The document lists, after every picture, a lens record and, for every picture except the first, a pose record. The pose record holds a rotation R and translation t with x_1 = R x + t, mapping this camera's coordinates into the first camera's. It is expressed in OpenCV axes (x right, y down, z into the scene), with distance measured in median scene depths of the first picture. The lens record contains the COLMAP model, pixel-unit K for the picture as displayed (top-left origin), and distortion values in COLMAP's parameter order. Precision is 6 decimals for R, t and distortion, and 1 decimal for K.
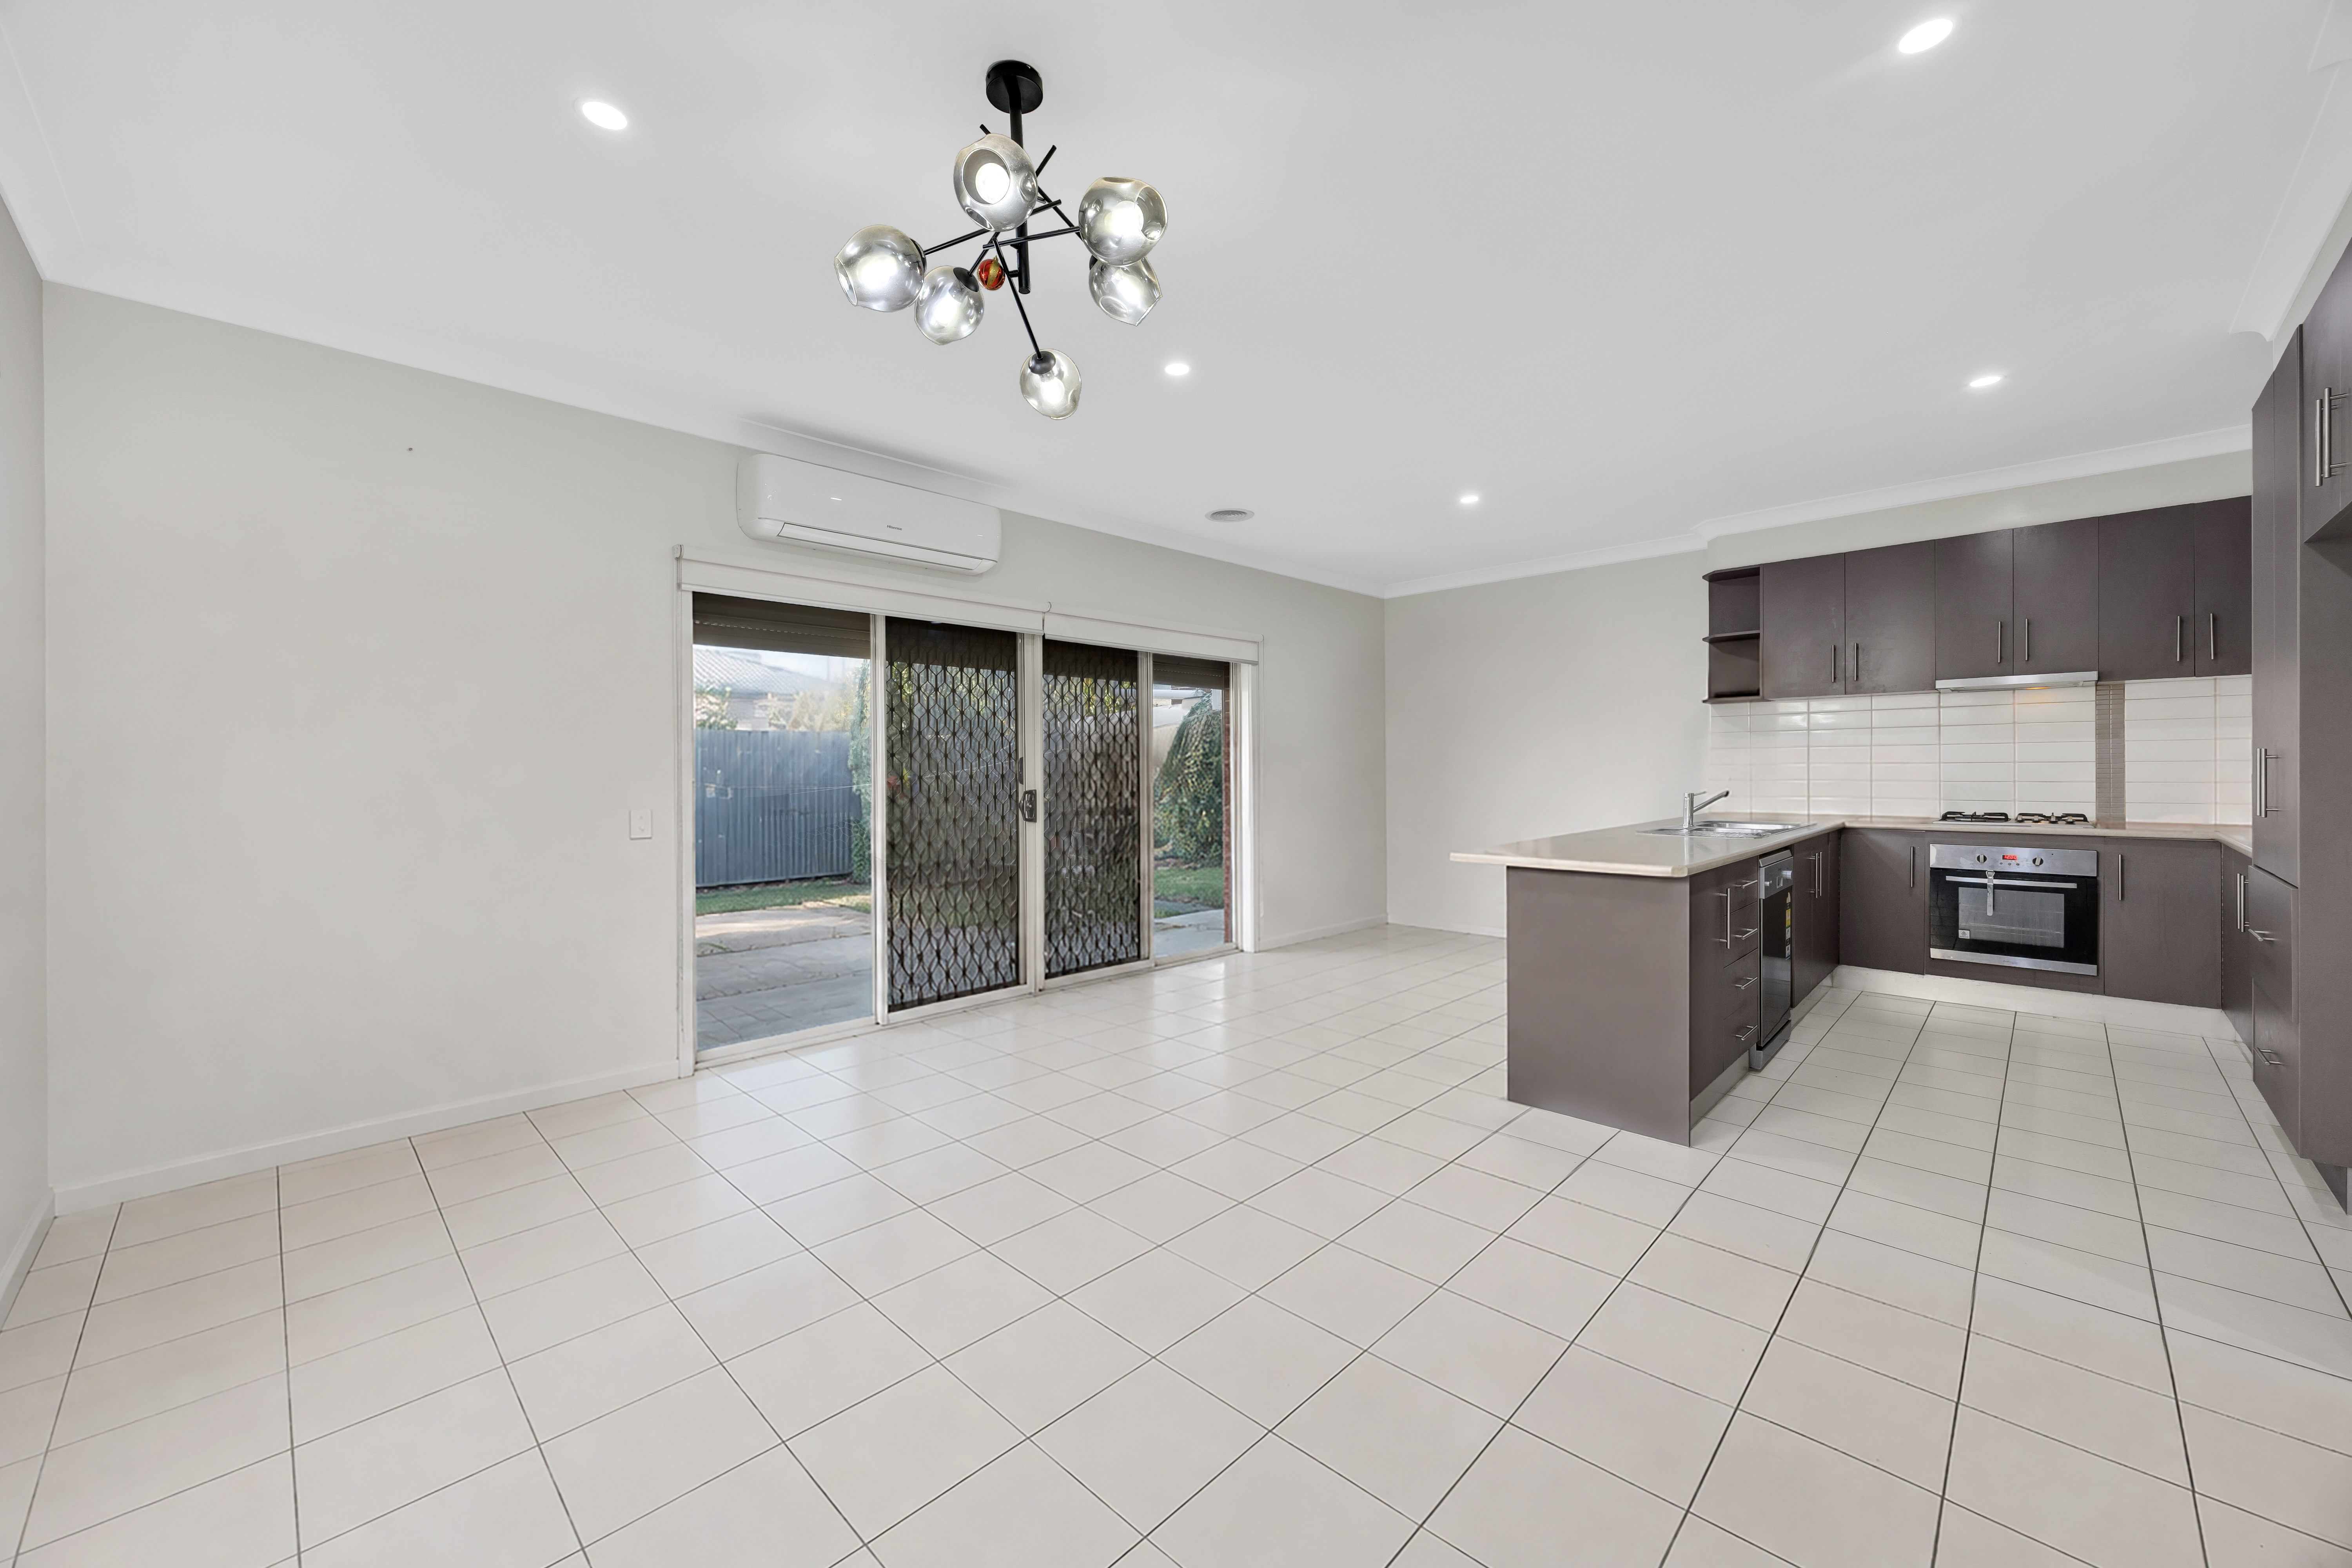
lens RADIAL K [[907.5, 0, 1160.7], [0, 907.5, 778.9], [0, 0, 1]] dist [-0.002203, -0.000461]
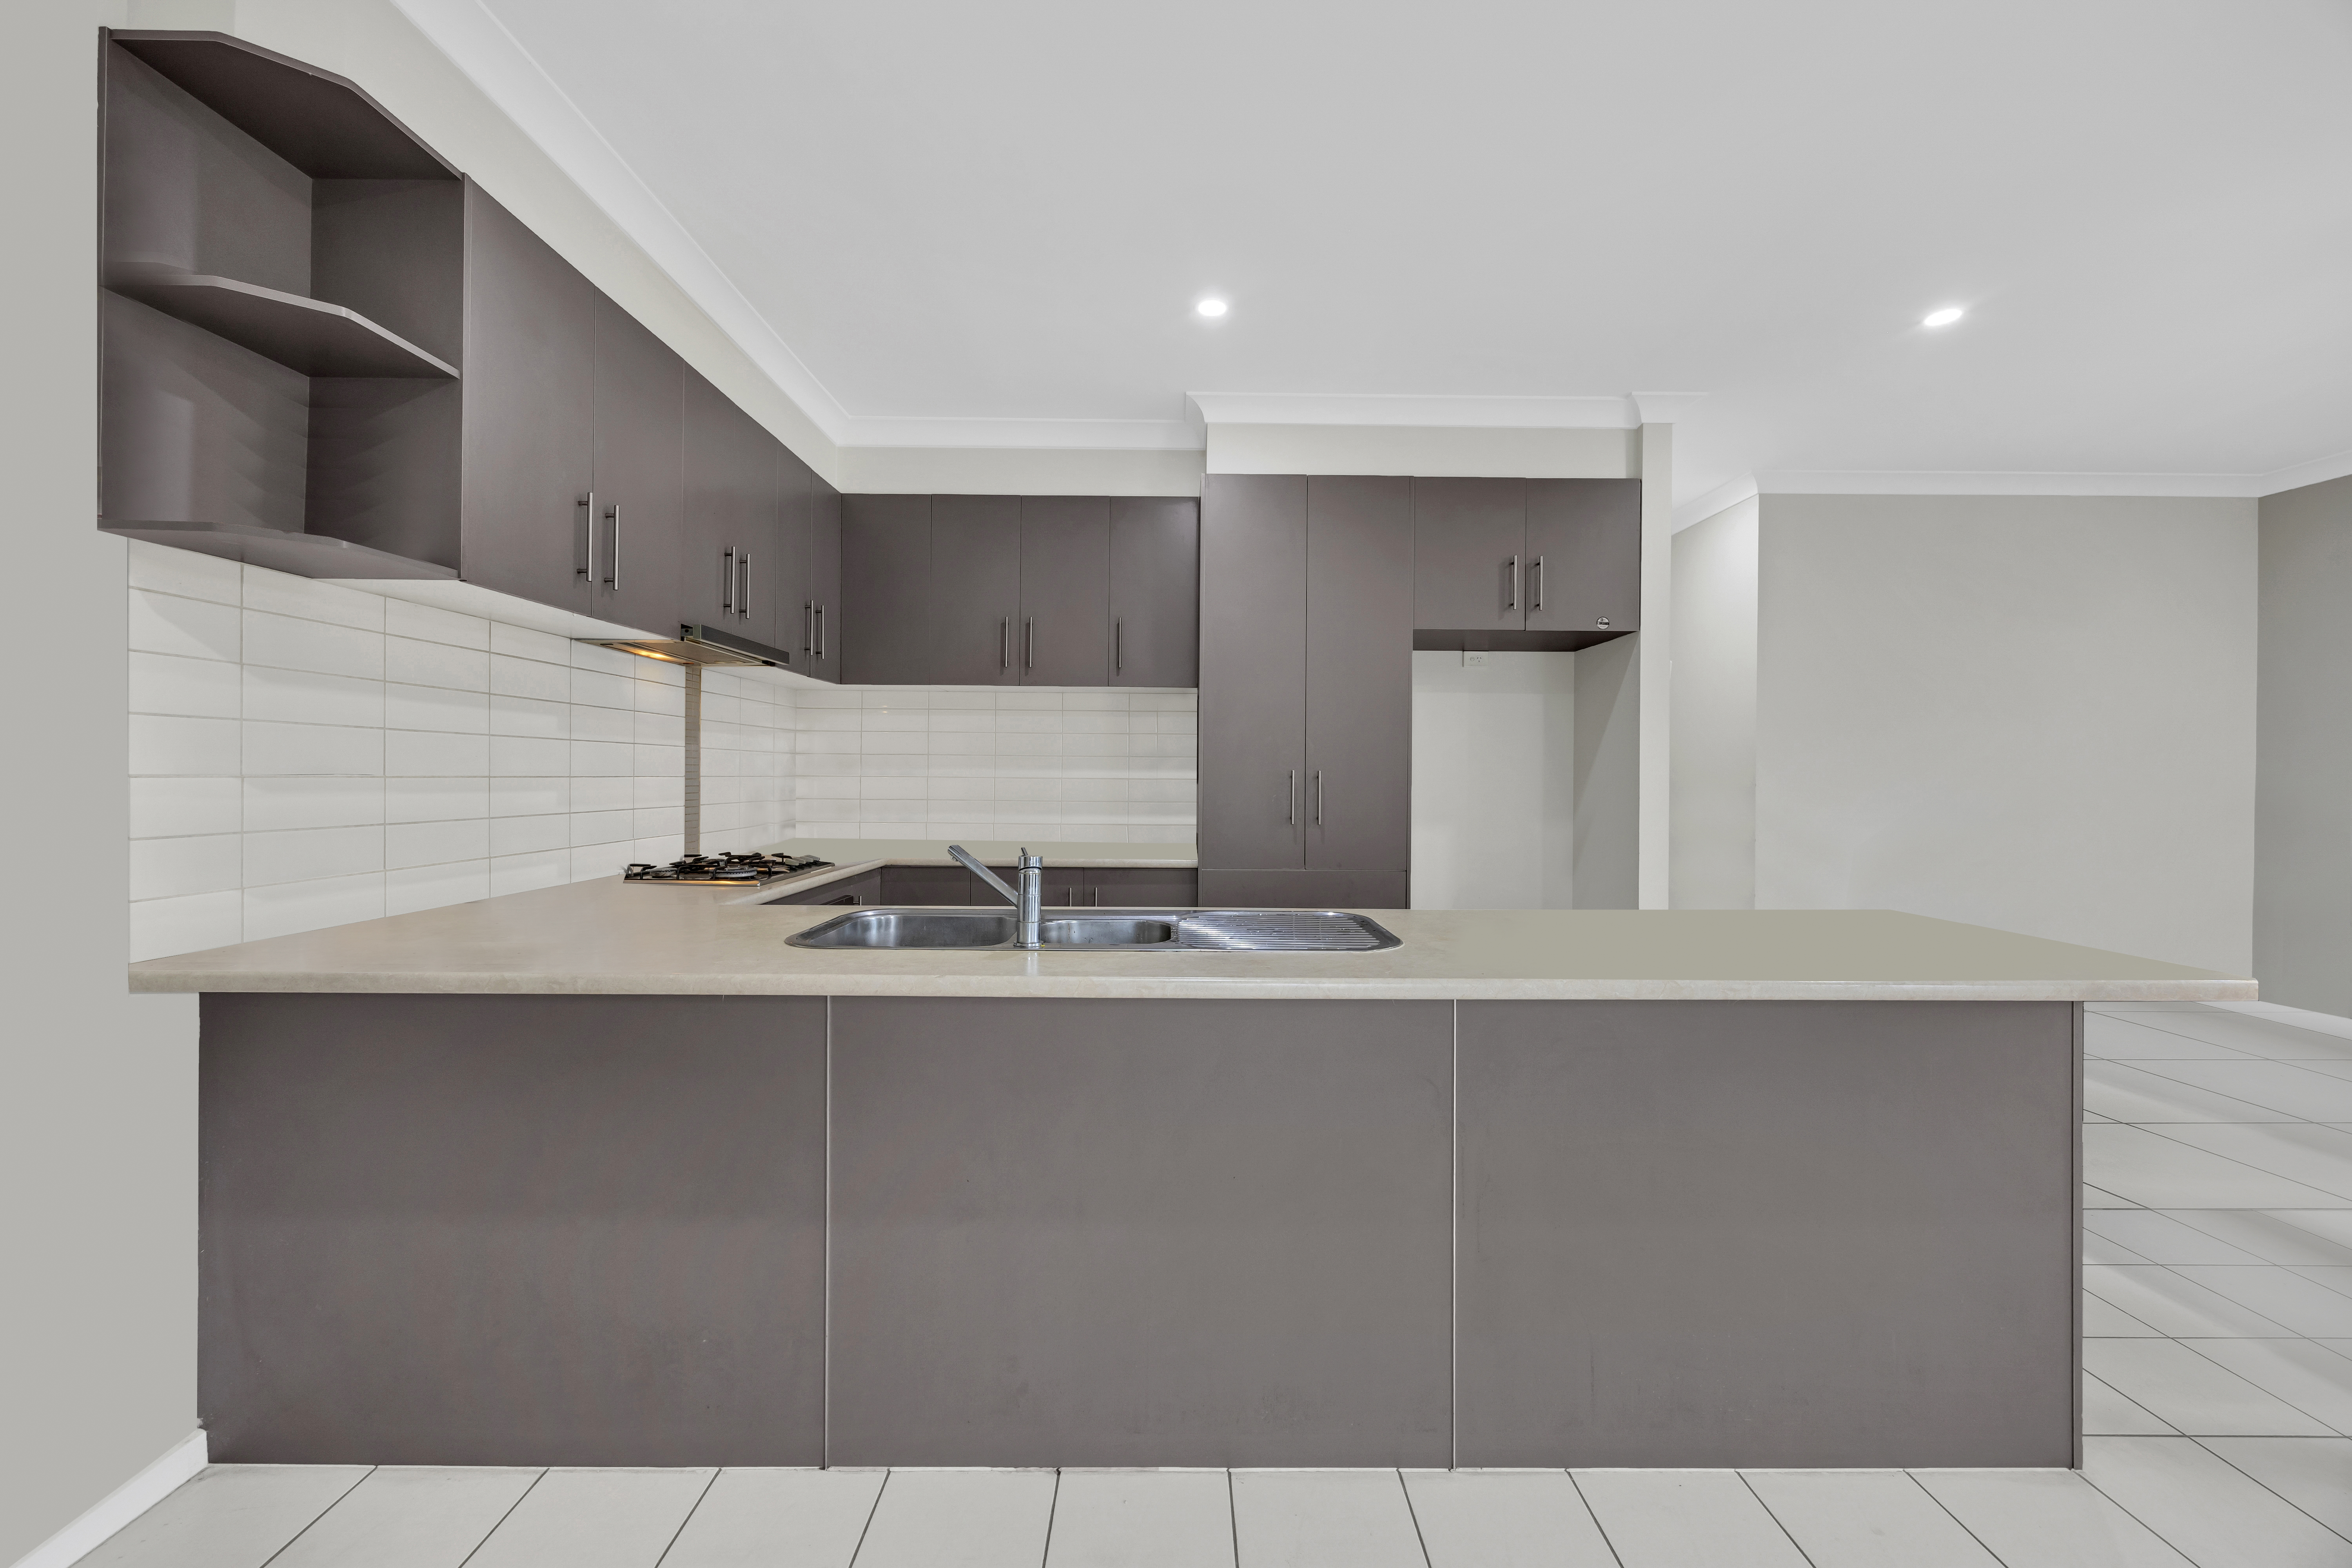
lens RADIAL K [[924.3, 0, 1176.0], [0, 924.3, 784.0], [0, 0, 1]] dist [0.010159, 0.000047]
pose [[-0.708484, -0.002520, 0.705723, 0.280829], [0.004369, 0.999959, 0.007957, -0.017694], [-0.705714, 0.008721, -0.708443, 1.234958]]
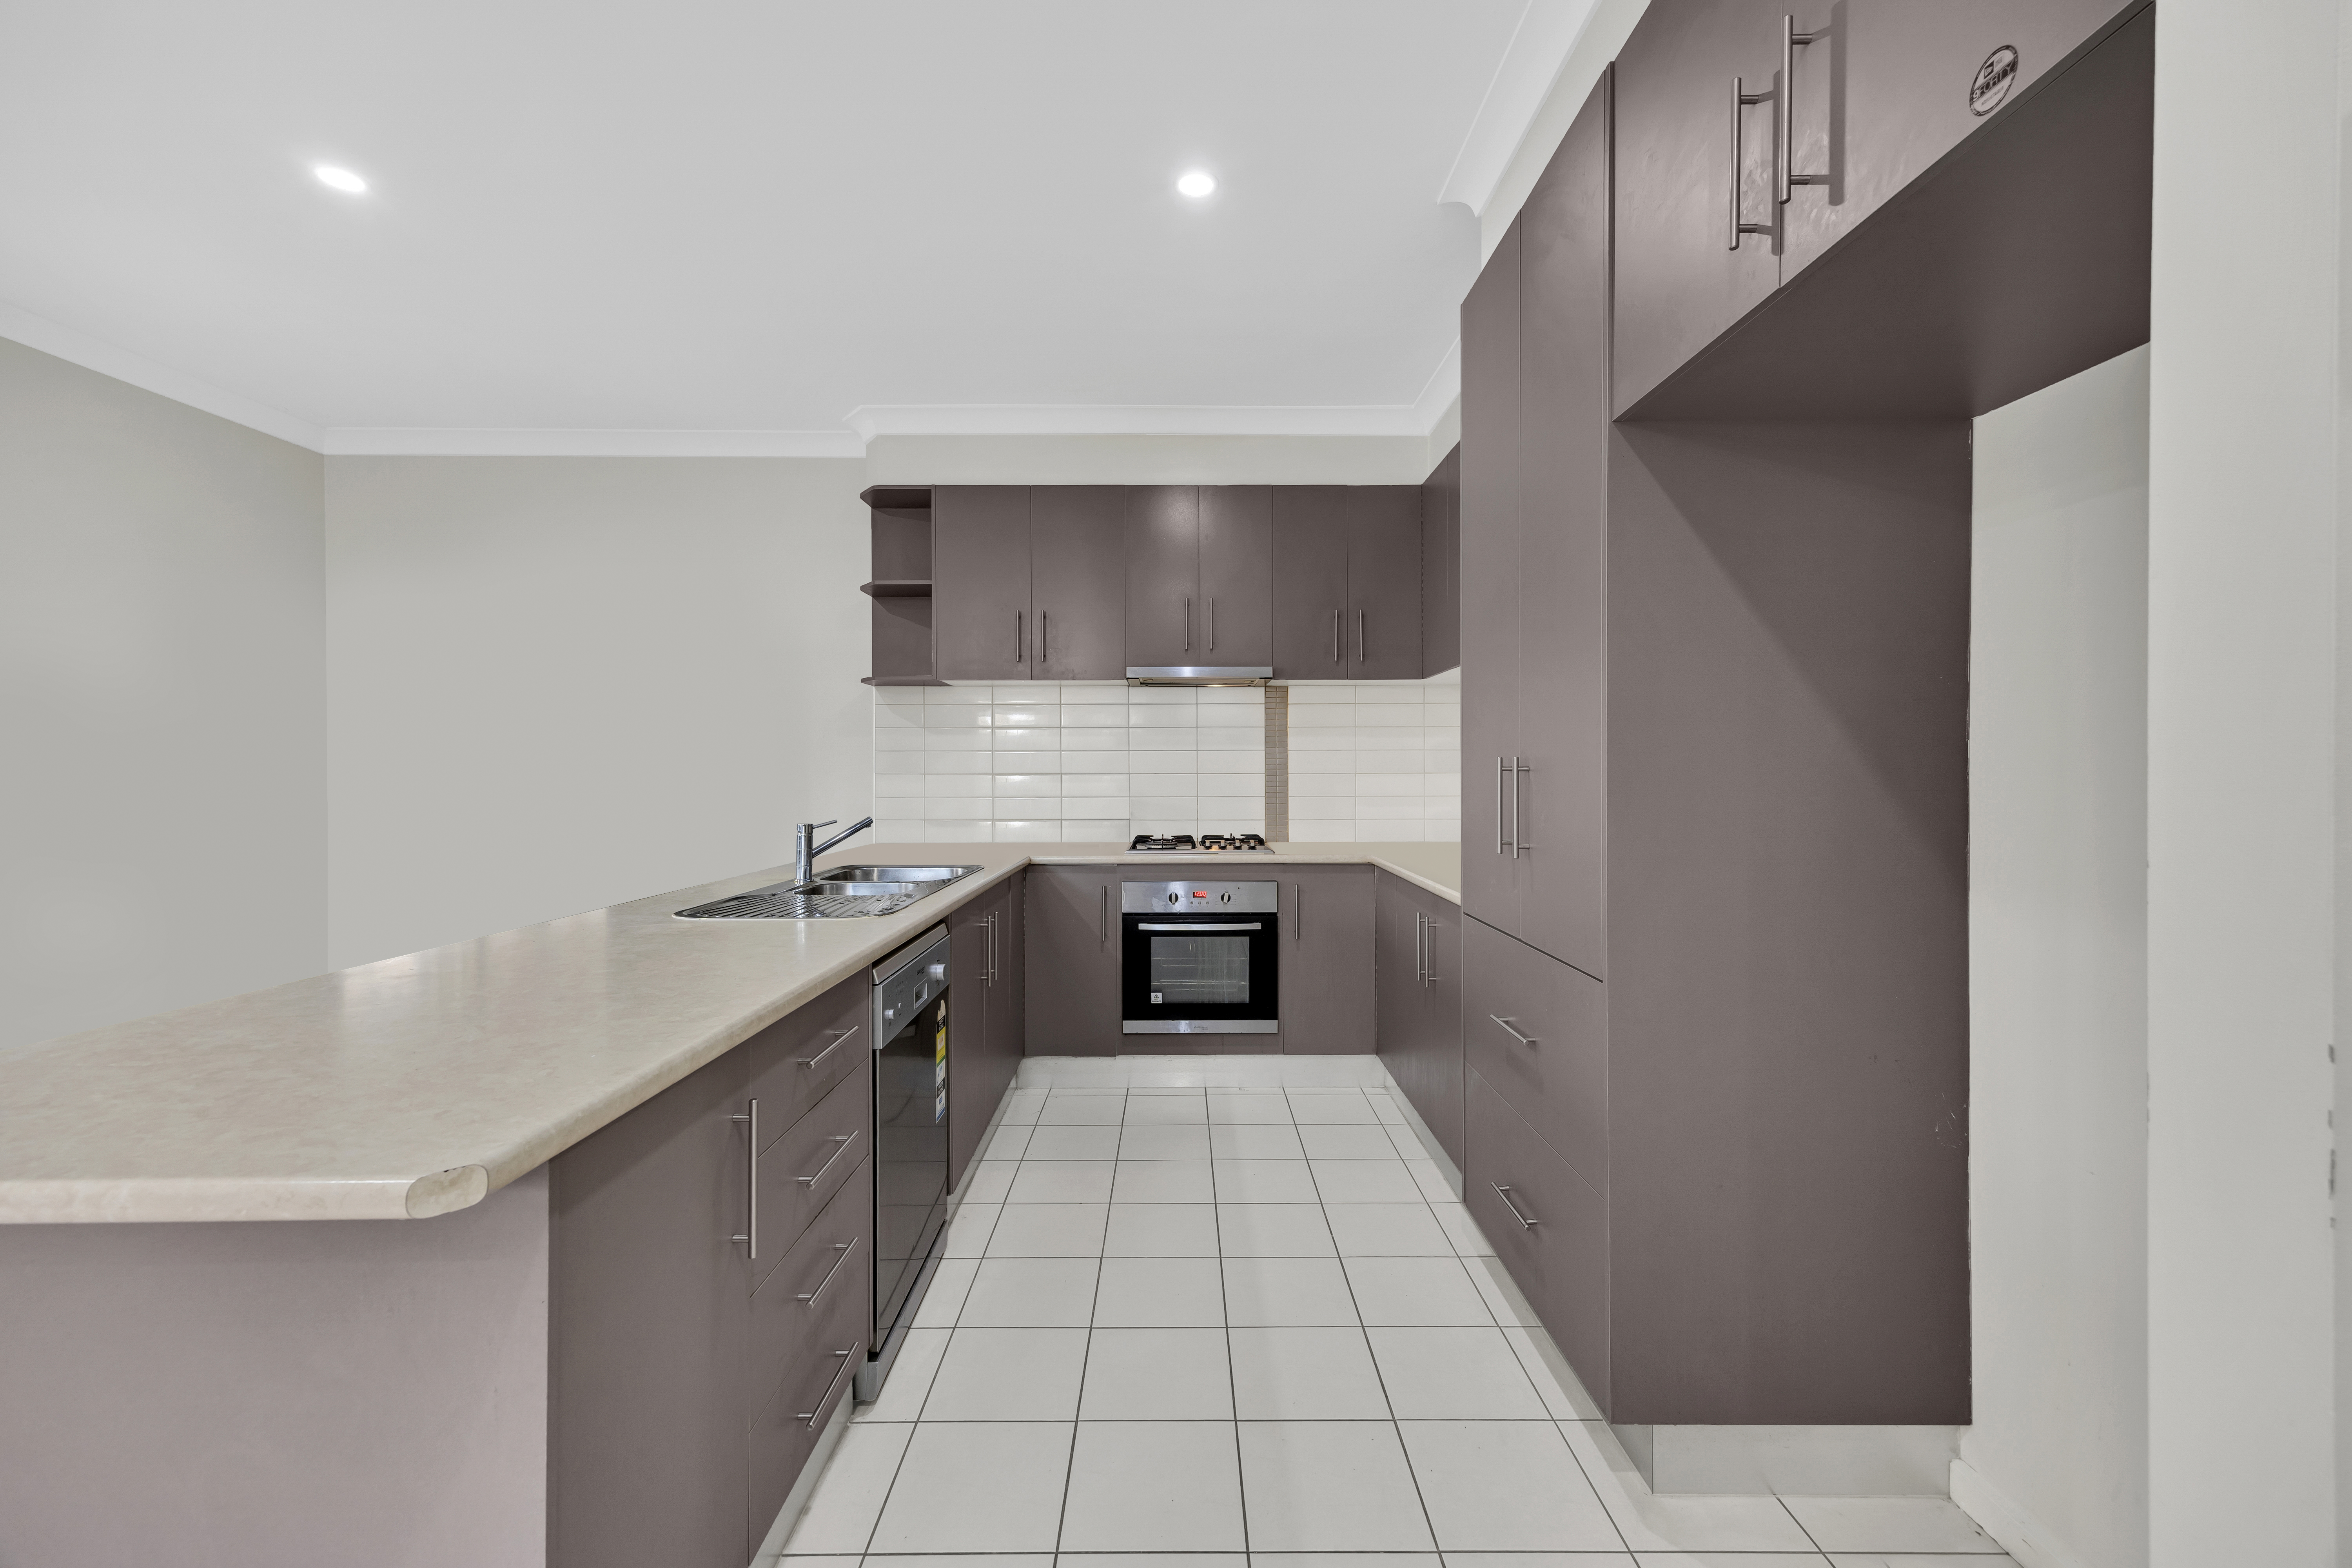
lens RADIAL K [[952.8, 0, 1176.7], [0, 952.8, 777.8], [0, 0, 1]] dist [0.014711, -0.000224]
pose [[0.709651, 0.003616, 0.704544, 0.329164], [0.003064, 0.999962, -0.008218, -0.007765], [-0.704546, 0.007991, 0.709613, 0.412506]]
